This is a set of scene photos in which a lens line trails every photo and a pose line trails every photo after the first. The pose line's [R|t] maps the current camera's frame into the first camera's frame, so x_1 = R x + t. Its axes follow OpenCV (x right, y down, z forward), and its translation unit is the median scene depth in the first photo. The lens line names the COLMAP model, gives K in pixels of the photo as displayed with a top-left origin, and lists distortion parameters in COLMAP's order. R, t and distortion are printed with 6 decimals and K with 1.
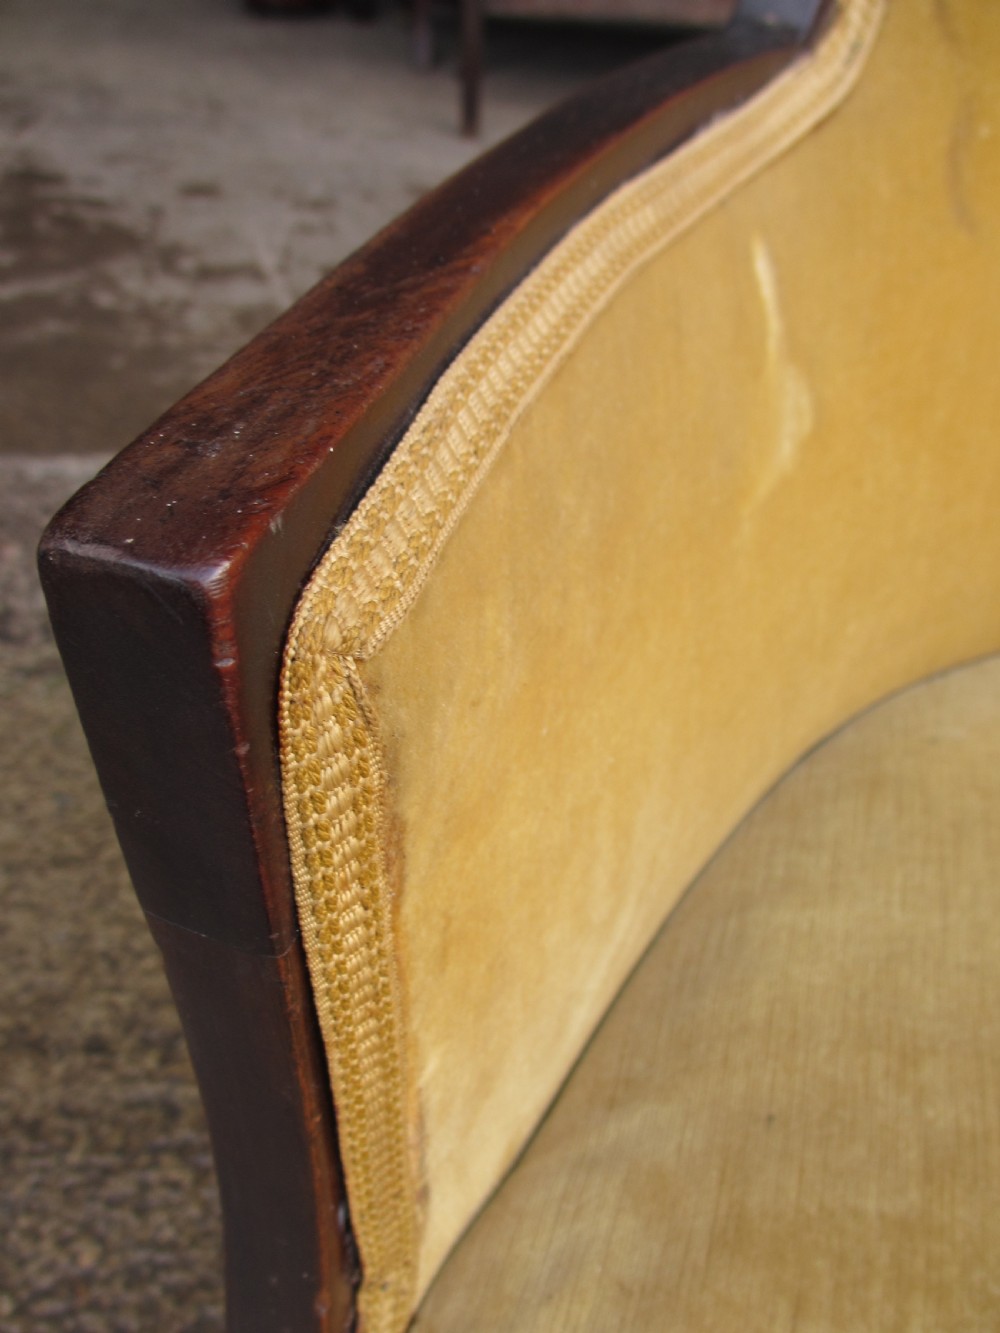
lens RADIAL K [[1112.1, 0, 505.1], [0, 1112.1, 641.7], [0, 0, 1]] dist [-0.050532, 0.016797]
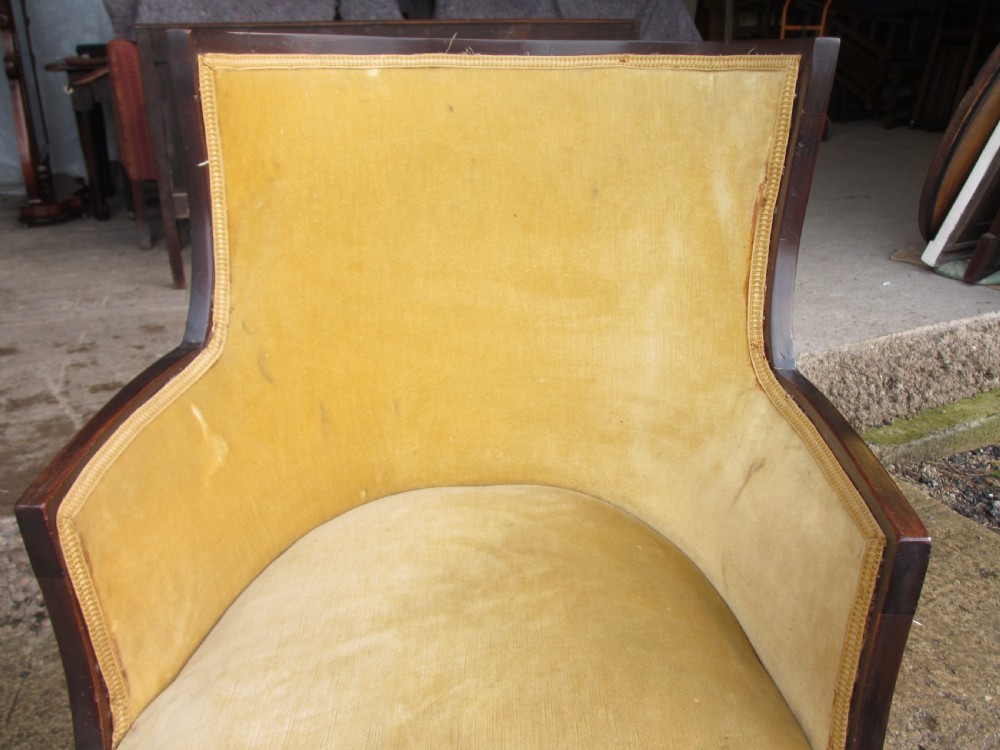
lens RADIAL K [[834.3, 0, 507.1], [0, 834.3, 365.3], [0, 0, 1]] dist [-0.050532, 0.016797]
pose [[0.940143, -0.186261, 0.285374, 0.680565], [0.255113, 0.939889, -0.226994, 0.594554], [-0.225940, 0.286209, 0.931147, -2.735351]]
